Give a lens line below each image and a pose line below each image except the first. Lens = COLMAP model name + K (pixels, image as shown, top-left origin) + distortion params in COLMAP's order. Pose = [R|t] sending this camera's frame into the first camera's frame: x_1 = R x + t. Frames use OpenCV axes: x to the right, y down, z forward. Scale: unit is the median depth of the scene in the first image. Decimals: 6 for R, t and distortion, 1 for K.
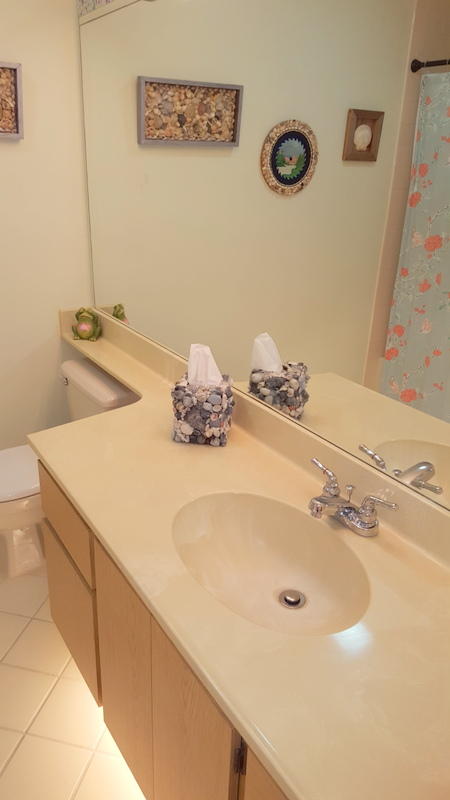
lens RADIAL K [[591.0, 0, 225.0], [0, 591.0, 400.0], [0, 0, 1]] dist [0.169336, -0.221524]
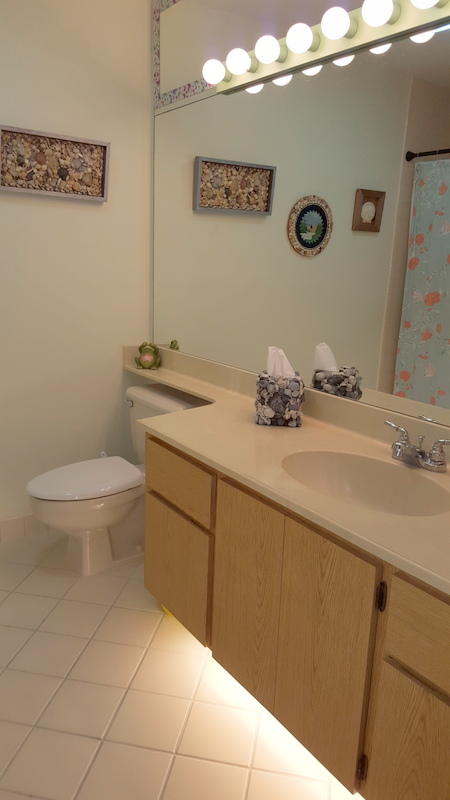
lens RADIAL K [[591.0, 0, 225.0], [0, 591.0, 400.0], [0, 0, 1]] dist [0.169336, -0.221524]
pose [[0.999148, -0.005922, 0.040838, -0.128685], [0.011923, 0.988869, -0.148308, 0.127230], [-0.039506, 0.148668, 0.988098, -0.124973]]
